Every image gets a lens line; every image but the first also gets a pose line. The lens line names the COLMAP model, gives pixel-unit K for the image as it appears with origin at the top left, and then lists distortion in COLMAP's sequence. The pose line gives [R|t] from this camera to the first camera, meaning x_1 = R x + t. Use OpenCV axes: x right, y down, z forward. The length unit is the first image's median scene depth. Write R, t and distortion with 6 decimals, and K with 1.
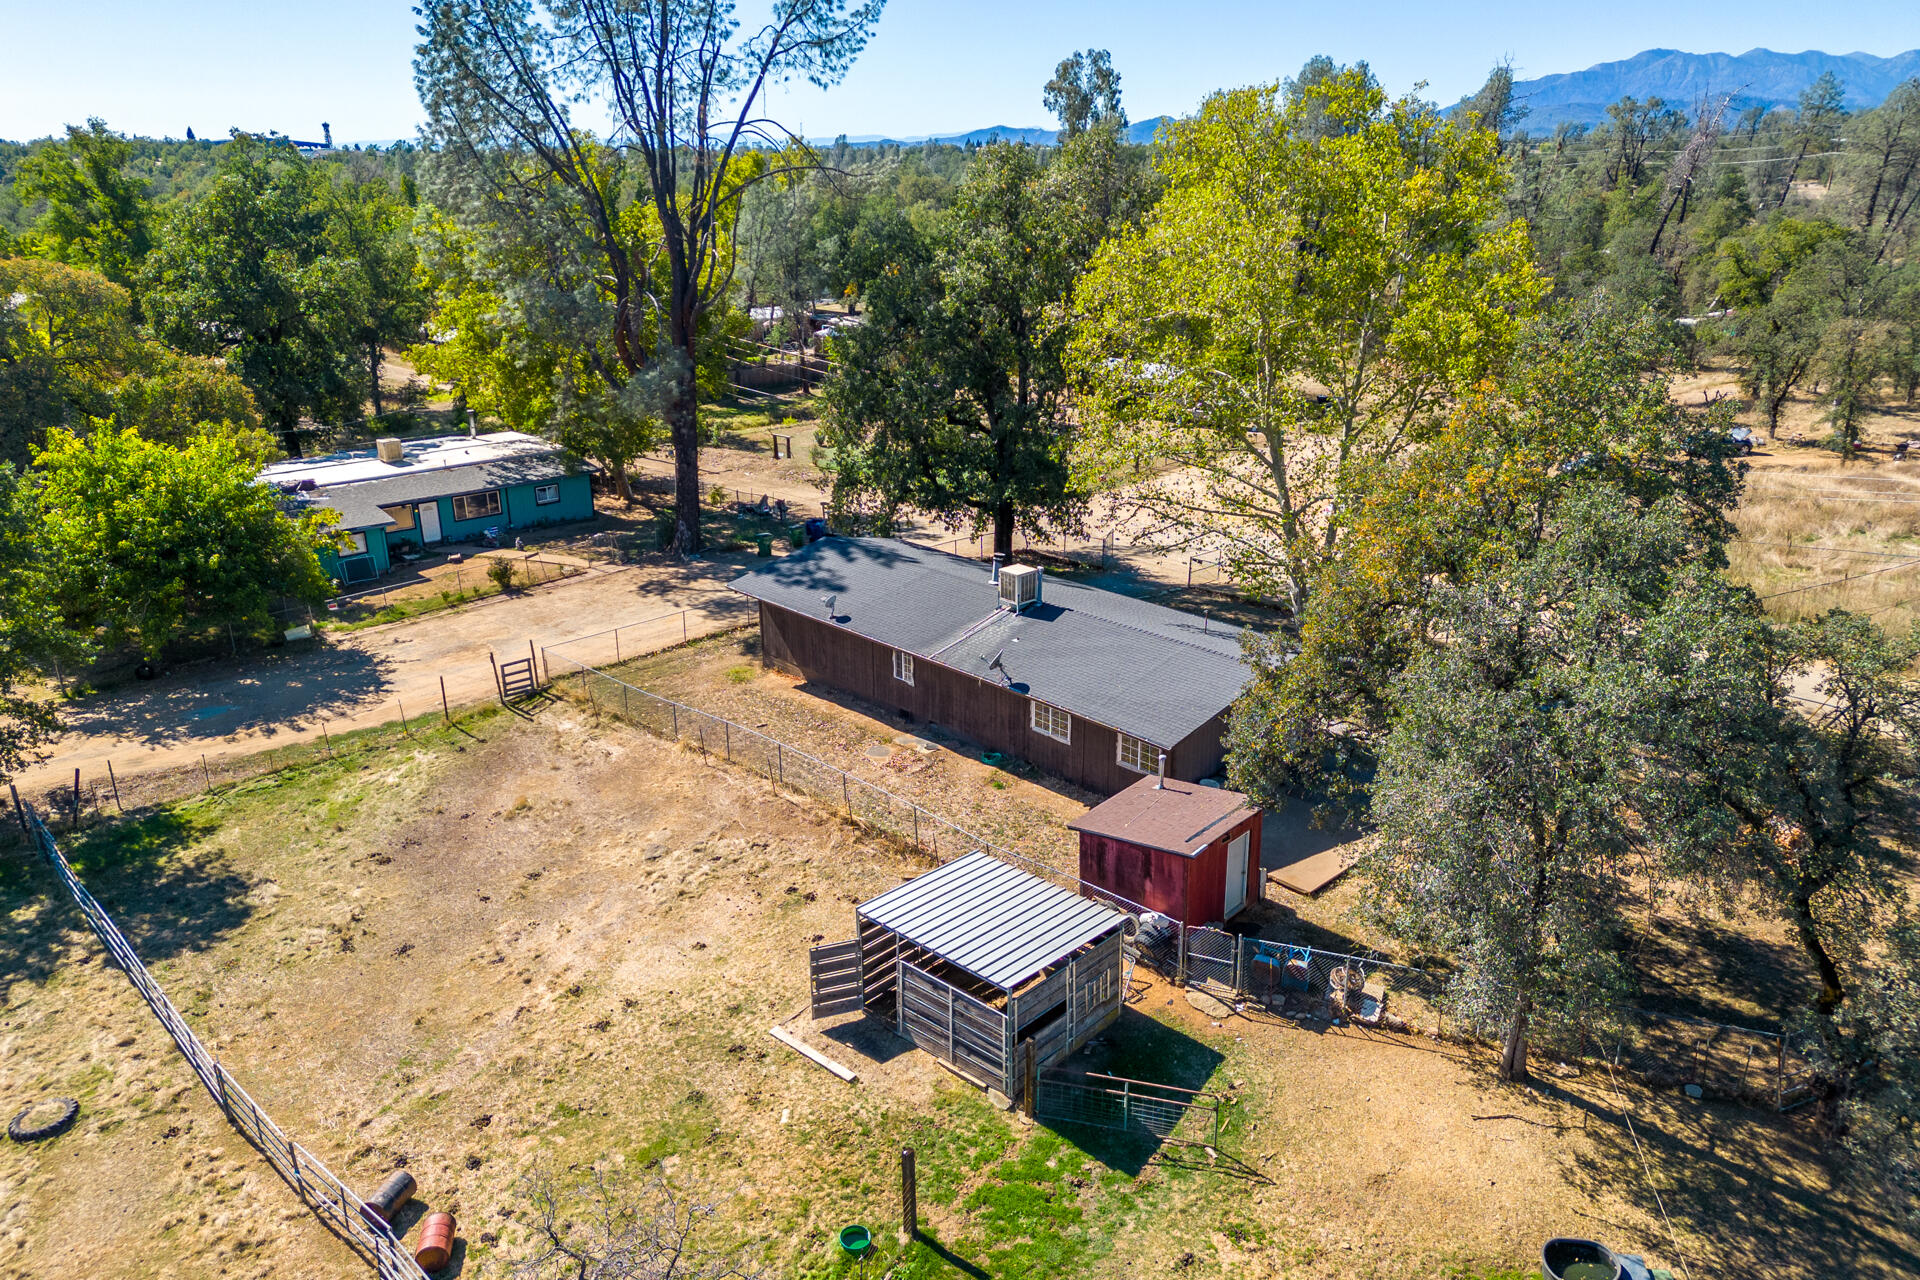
lens RADIAL K [[1399.9, 0, 999.8], [0, 1399.9, 651.0], [0, 0, 1]] dist [0.134395, -0.119360]
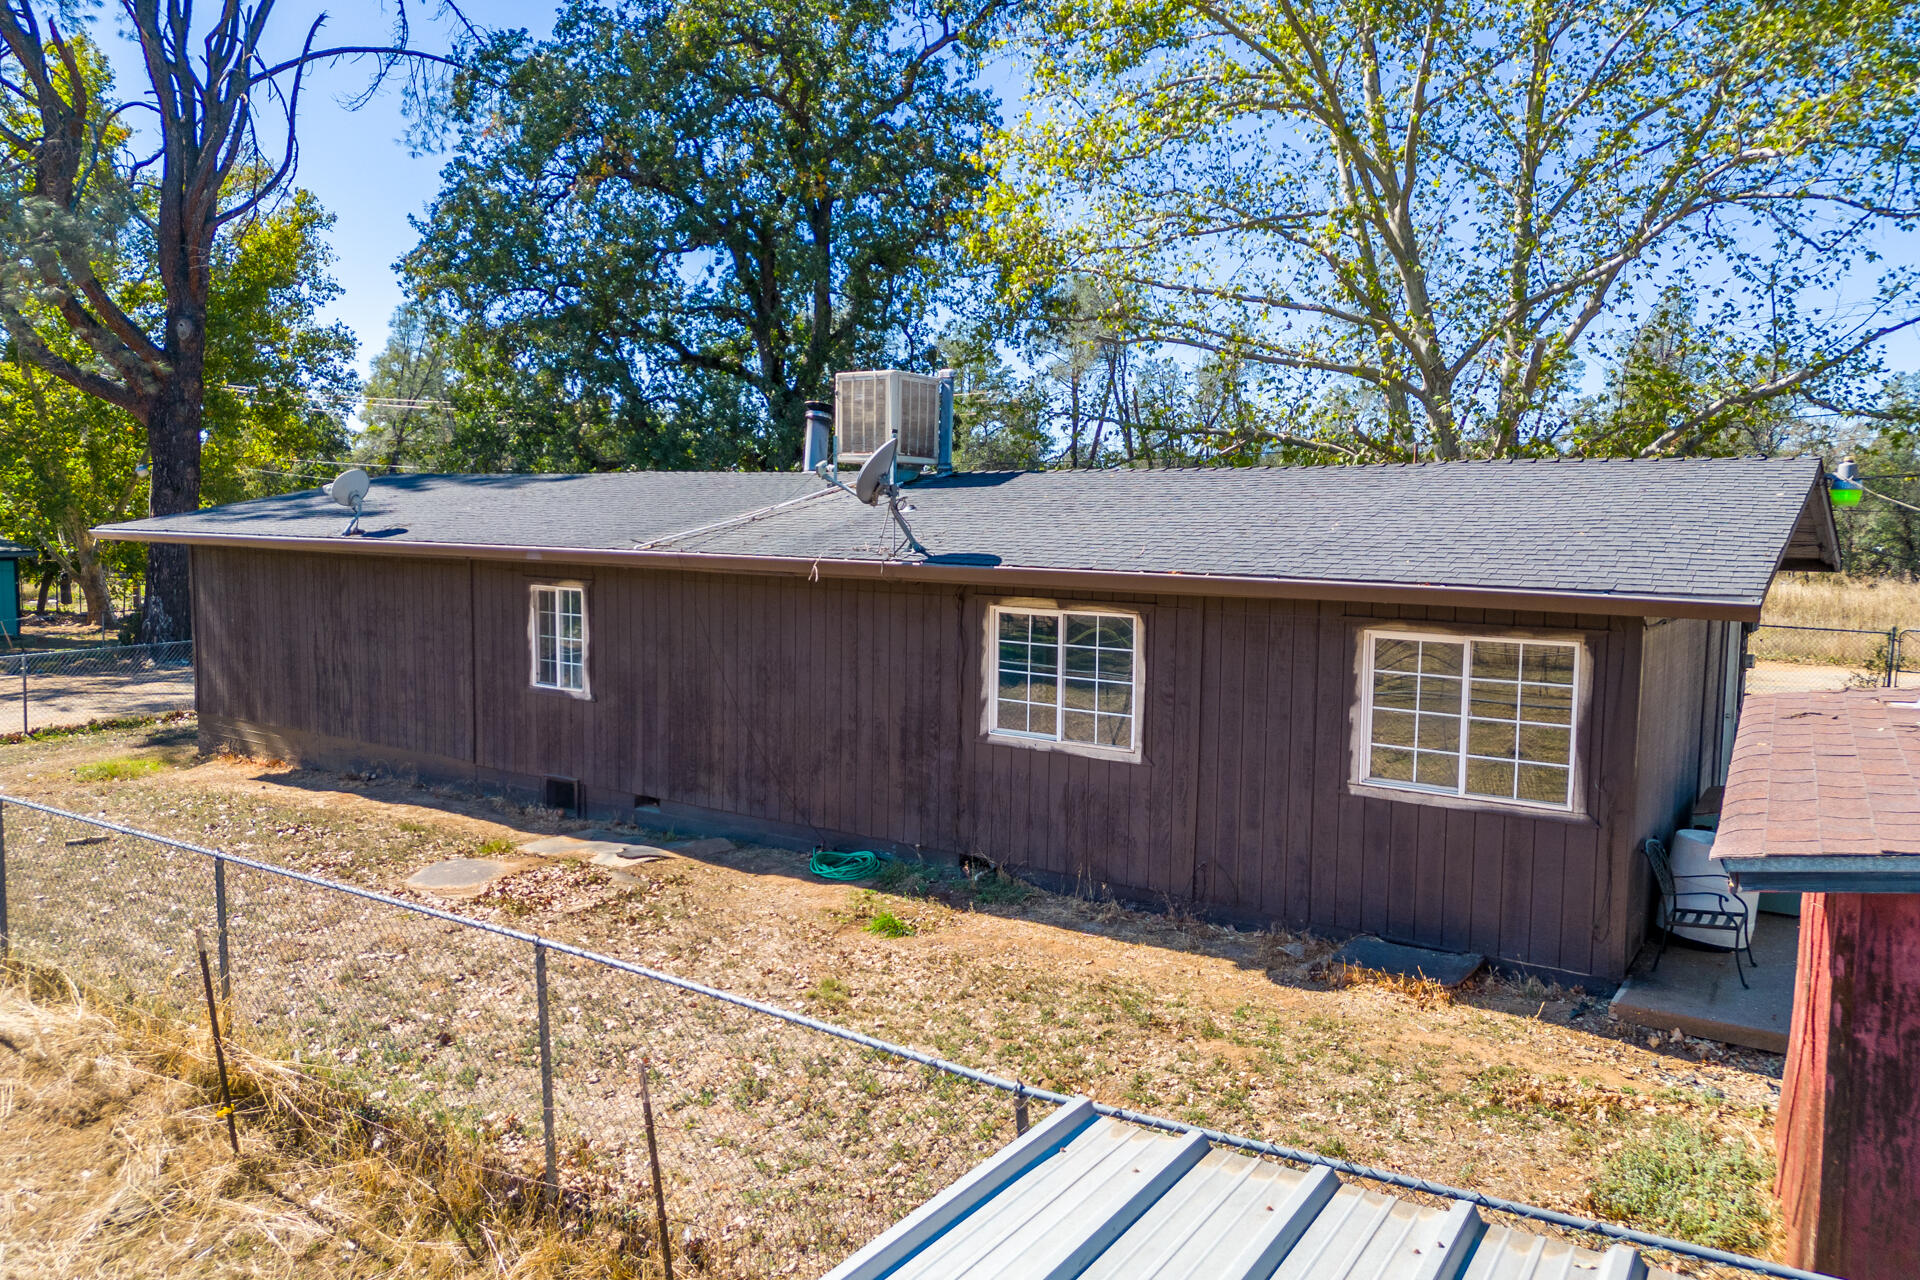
lens RADIAL K [[1399.9, 0, 999.8], [0, 1399.9, 651.0], [0, 0, 1]] dist [0.134395, -0.119360]
pose [[0.982210, -0.007726, 0.187627, -0.030616], [0.051778, 0.971563, -0.231051, 0.106441], [-0.180506, 0.236656, 0.954679, 0.706700]]
